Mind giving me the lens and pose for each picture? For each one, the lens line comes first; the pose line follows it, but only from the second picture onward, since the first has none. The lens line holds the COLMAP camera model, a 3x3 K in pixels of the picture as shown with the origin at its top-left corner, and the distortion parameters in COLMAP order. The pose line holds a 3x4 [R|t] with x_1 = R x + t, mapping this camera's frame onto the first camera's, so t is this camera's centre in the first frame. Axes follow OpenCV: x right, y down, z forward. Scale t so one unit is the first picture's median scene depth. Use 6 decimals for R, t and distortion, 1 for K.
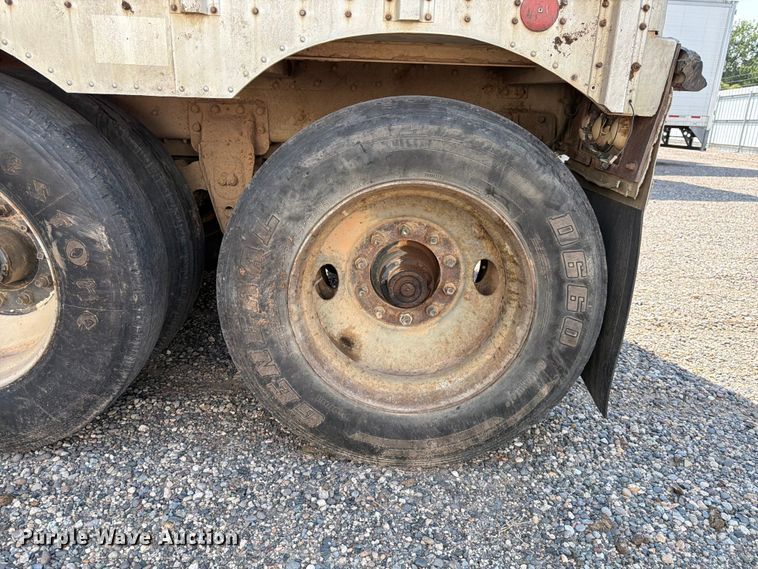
lens RADIAL K [[537.8, 0, 376.8], [0, 537.8, 287.6], [0, 0, 1]] dist [0.076306, -0.104025]
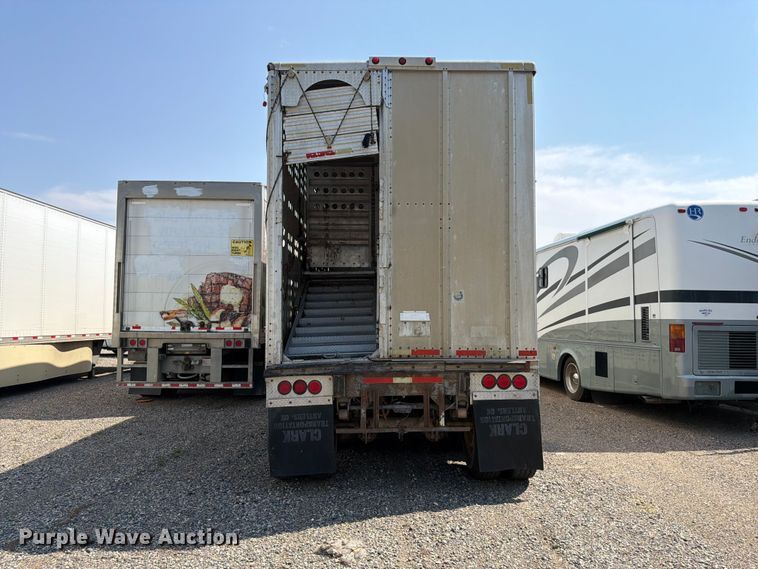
lens RADIAL K [[535.8, 0, 379.0], [0, 535.8, 284.5], [0, 0, 1]] dist [0.115472, -0.188979]
pose [[0.000573, -0.094224, -0.995551, 4.087665], [-0.301743, 0.949131, -0.090004, -0.807563], [0.953389, 0.300452, -0.027887, 1.511035]]
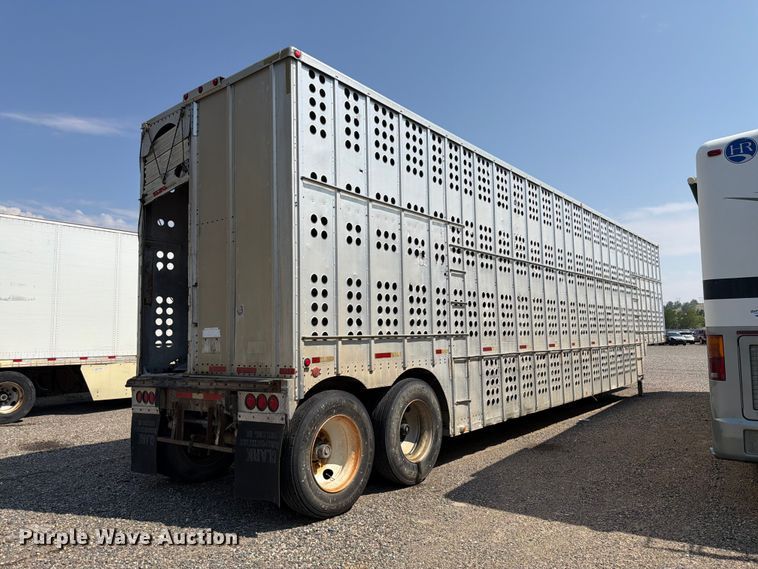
lens RADIAL K [[537.8, 0, 376.8], [0, 537.8, 287.6], [0, 0, 1]] dist [0.076306, -0.104025]
pose [[-0.634003, -0.096590, -0.767275, 2.597461], [-0.236858, 0.968740, 0.073765, -1.845664], [0.736165, 0.228502, -0.637062, 4.828513]]
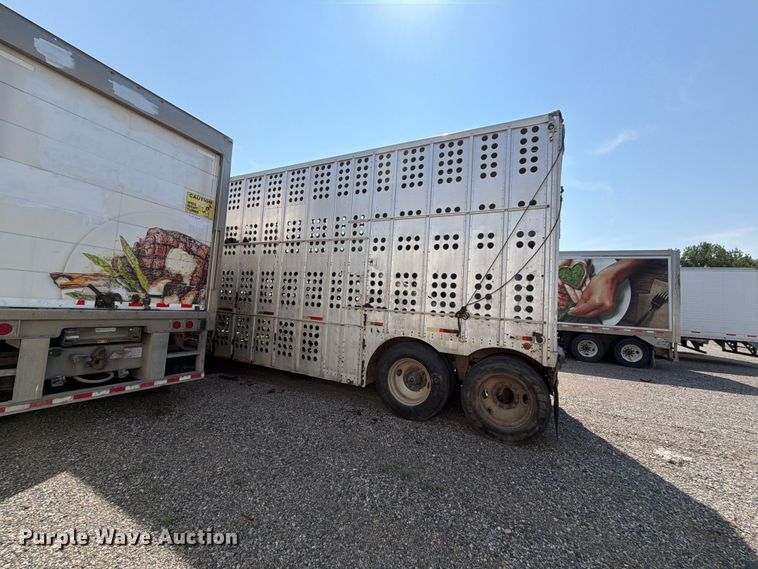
lens RADIAL K [[298.6, 0, 379.0], [0, 298.6, 284.5], [0, 0, 1]] dist [0.002413, 0.000162]
pose [[0.891617, -0.009180, -0.452697, 0.285753], [-0.164817, 0.924626, -0.343369, 0.164235], [0.421727, 0.380766, 0.822899, -1.969365]]
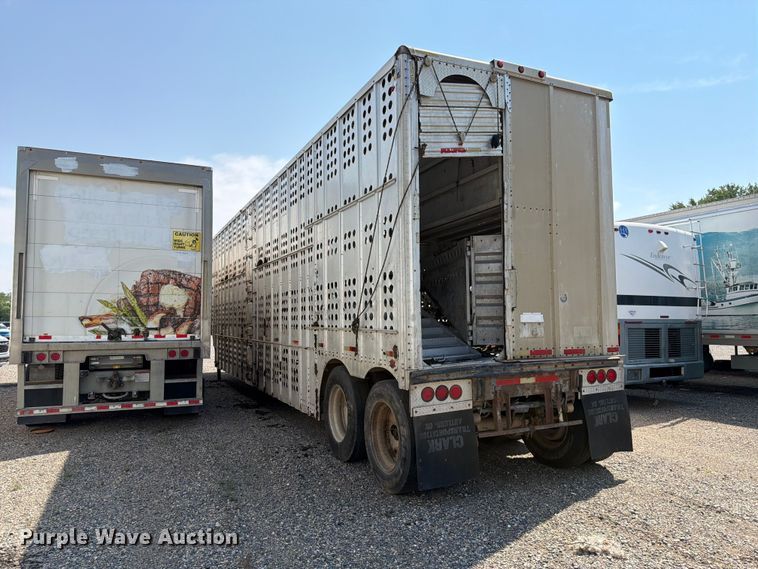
lens RADIAL K [[537.8, 0, 376.8], [0, 537.8, 287.6], [0, 0, 1]] dist [0.076306, -0.104025]
pose [[0.411786, -0.093486, -0.906473, 3.442986], [-0.250202, 0.944898, -0.211109, -0.133208], [0.876260, 0.313733, 0.365705, -0.692266]]
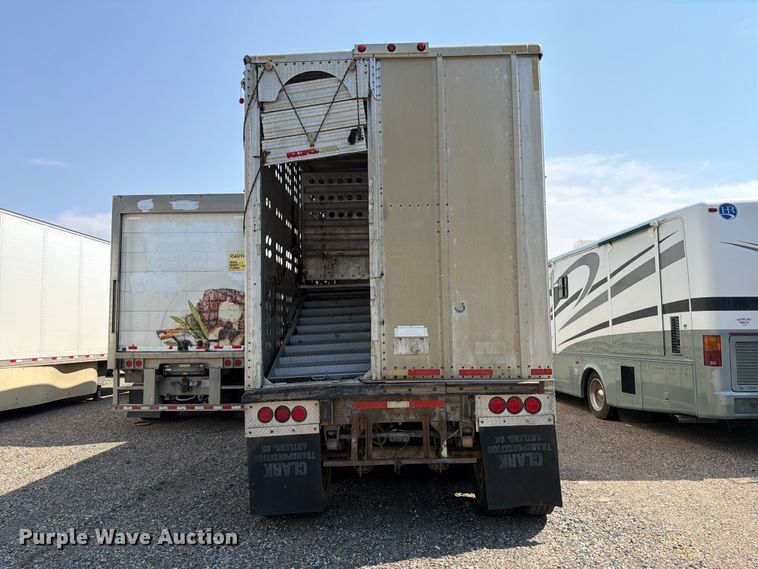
lens RADIAL K [[537.8, 0, 376.8], [0, 537.8, 287.6], [0, 0, 1]] dist [0.076306, -0.104025]
pose [[-0.043414, -0.115096, -0.992405, 3.686362], [-0.286480, 0.953061, -0.098000, -0.880856], [0.957102, 0.280049, -0.074349, 1.675038]]
